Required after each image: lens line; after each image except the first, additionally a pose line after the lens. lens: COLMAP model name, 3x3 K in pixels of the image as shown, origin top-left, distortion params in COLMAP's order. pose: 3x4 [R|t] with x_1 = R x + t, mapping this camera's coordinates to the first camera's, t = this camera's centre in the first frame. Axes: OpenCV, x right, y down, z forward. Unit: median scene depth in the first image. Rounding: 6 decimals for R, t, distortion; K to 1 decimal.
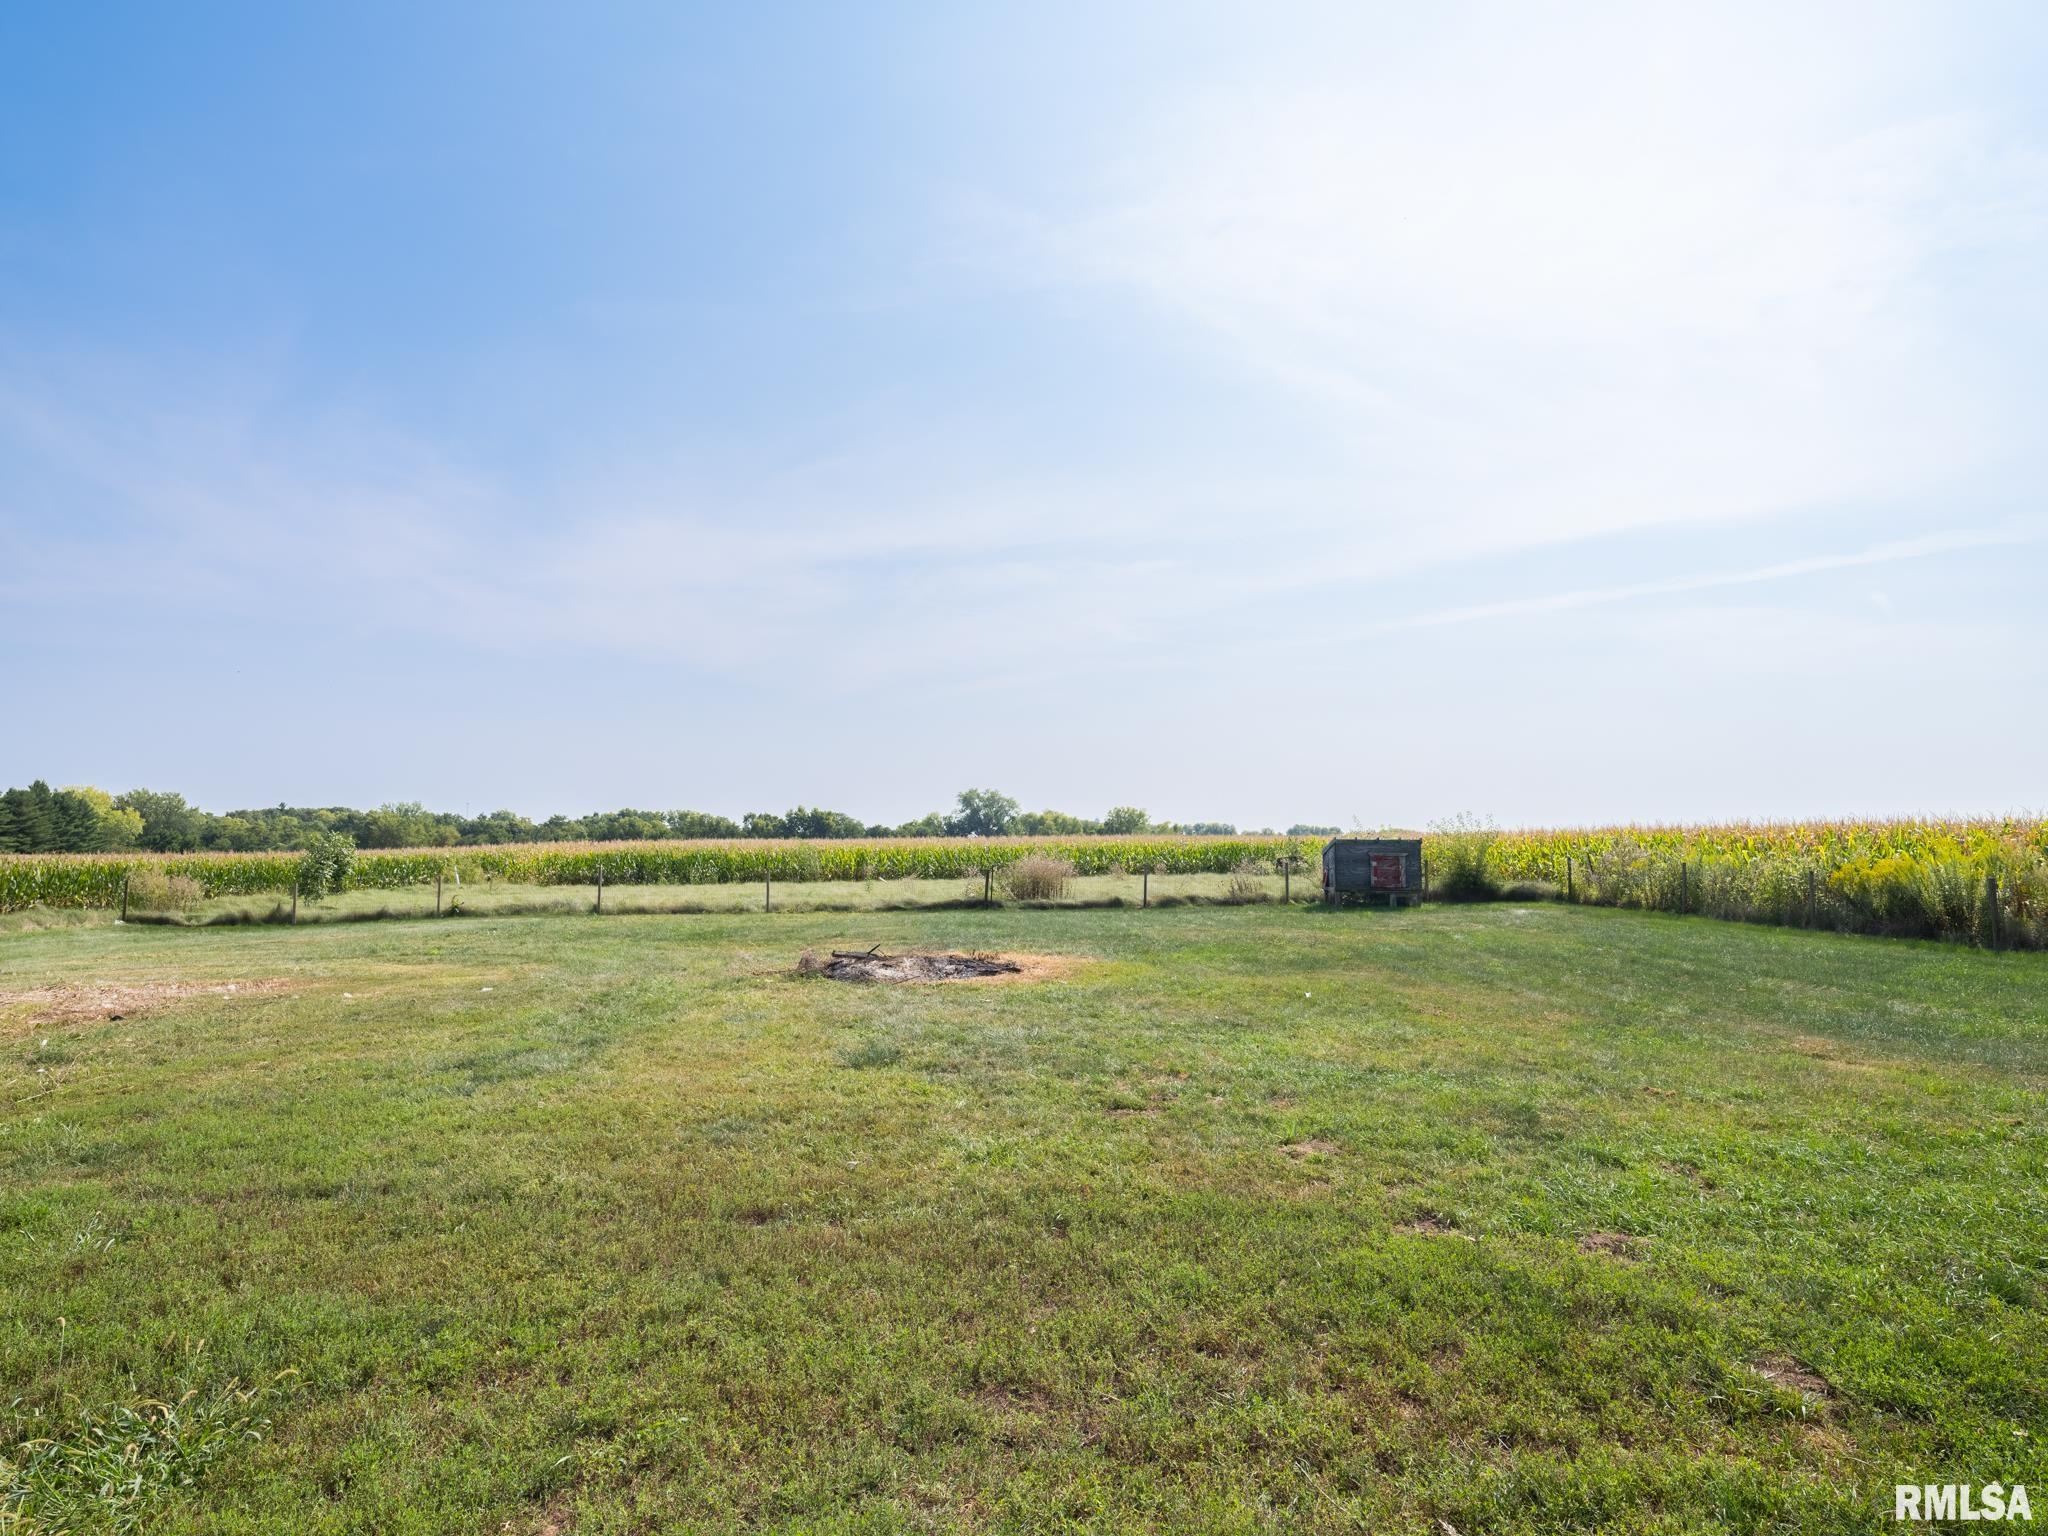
lens RADIAL K [[1112.1, 0, 1019.0], [0, 1112.1, 779.8], [0, 0, 1]] dist [0.002492, -0.002337]
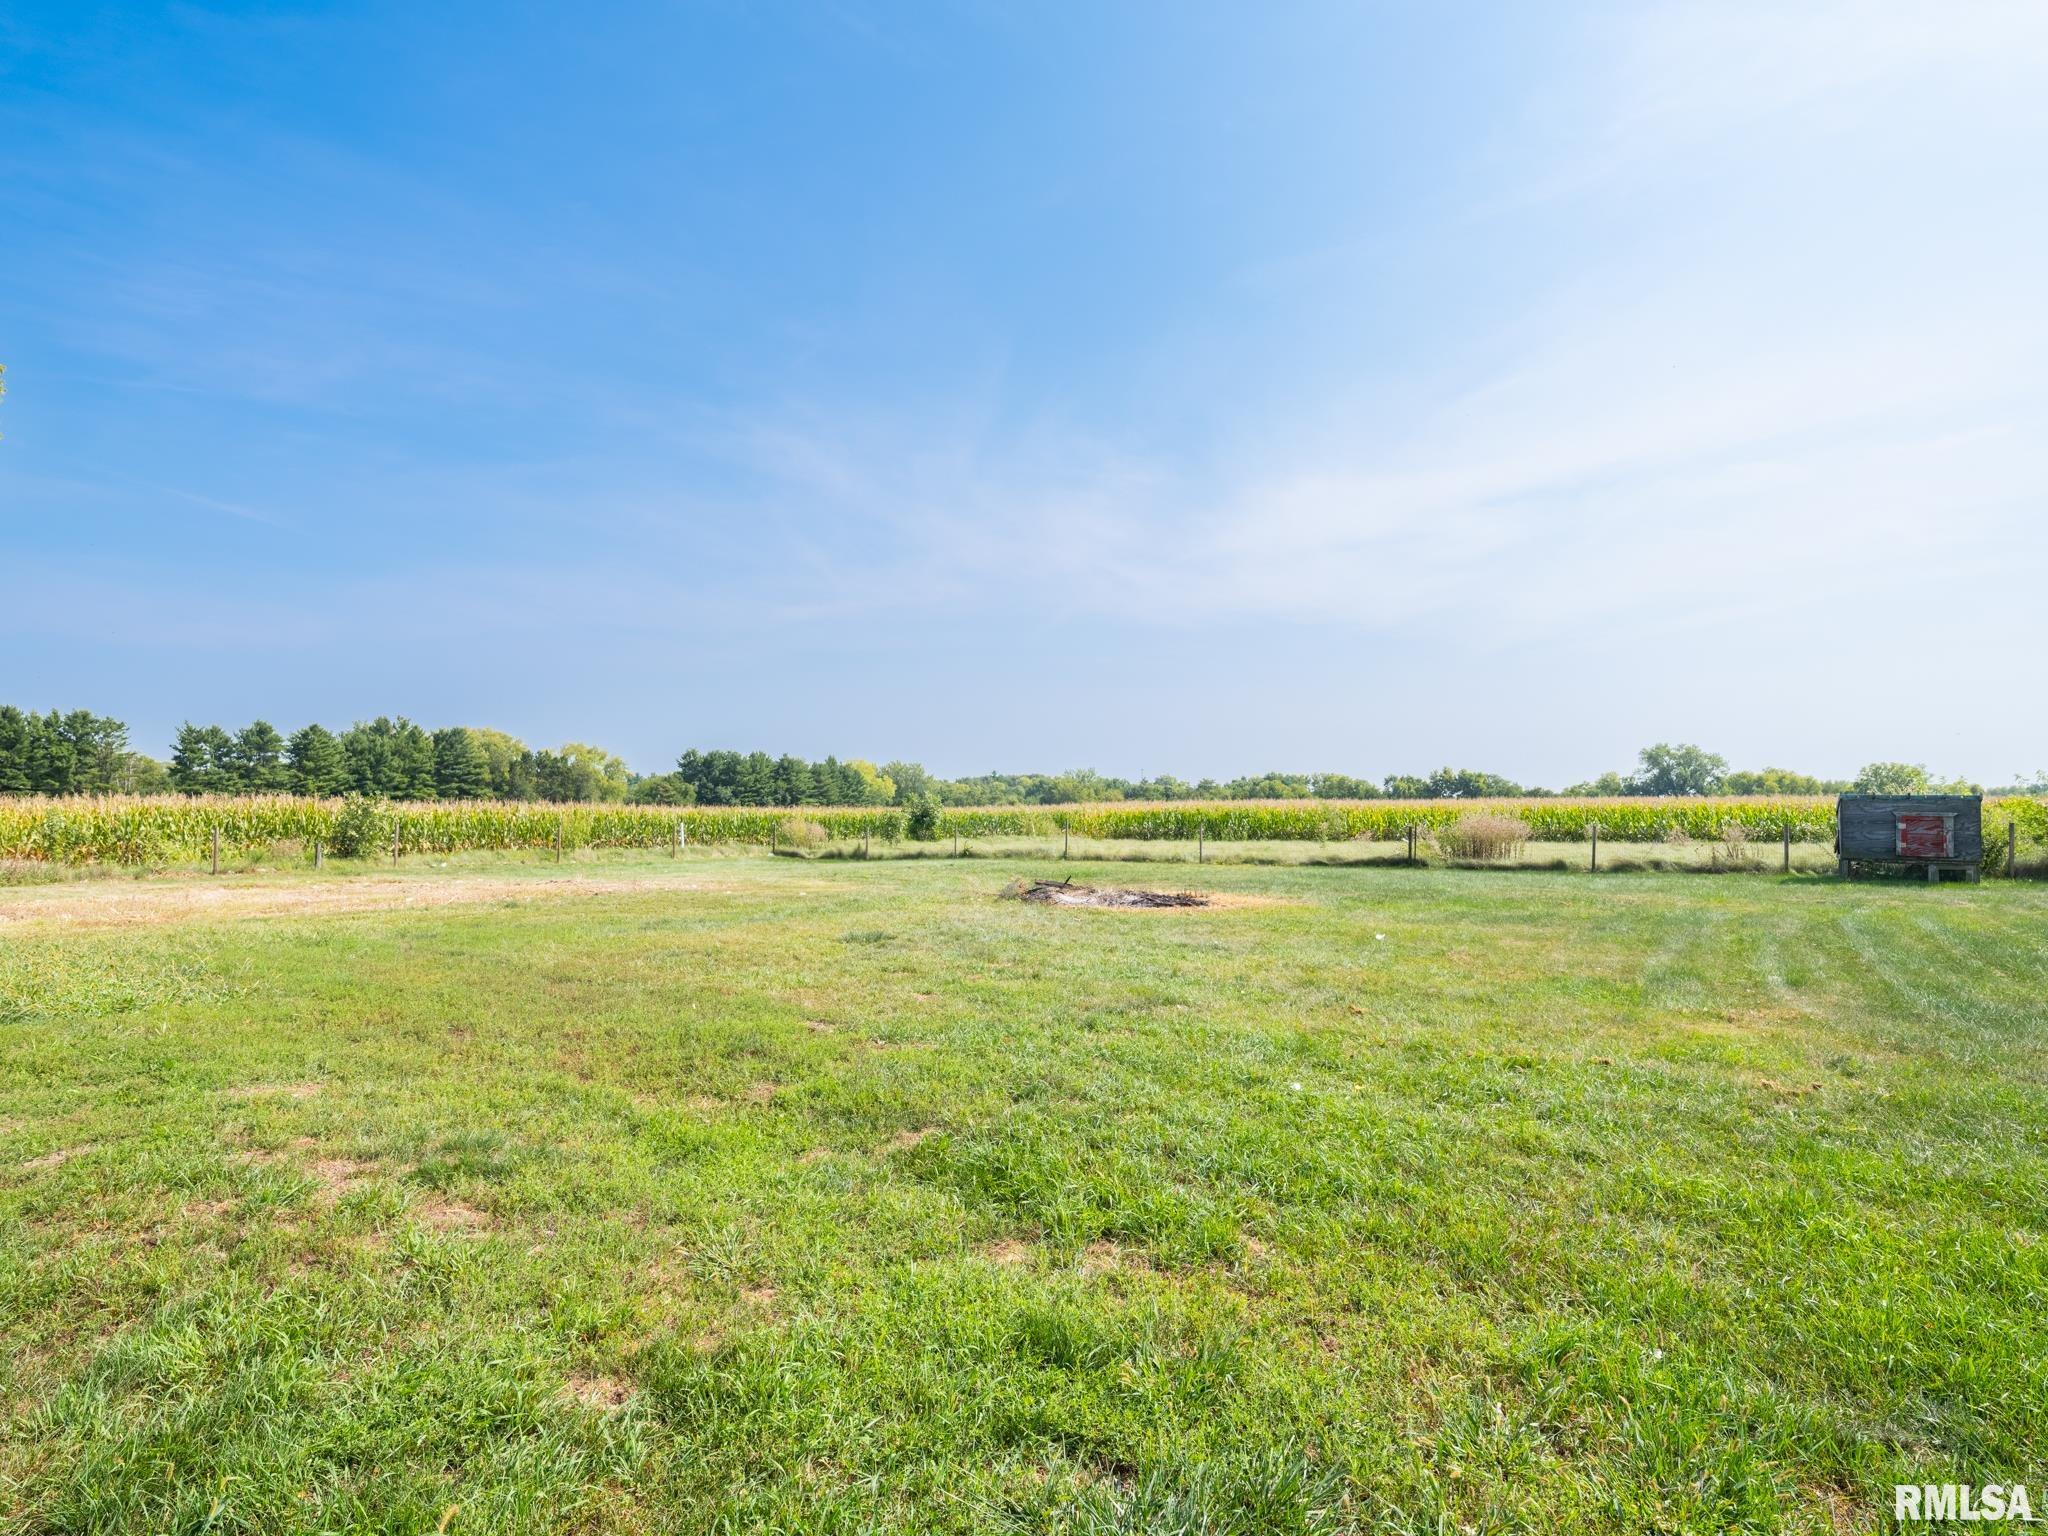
lens RADIAL K [[1123.1, 0, 992.9], [0, 1123.1, 769.9], [0, 0, 1]] dist [-0.002336, -0.001451]
pose [[0.826543, -0.012941, -0.562725, 0.192767], [0.026305, 0.999531, 0.015650, 0.005436], [0.562258, -0.027738, 0.826496, -0.012057]]
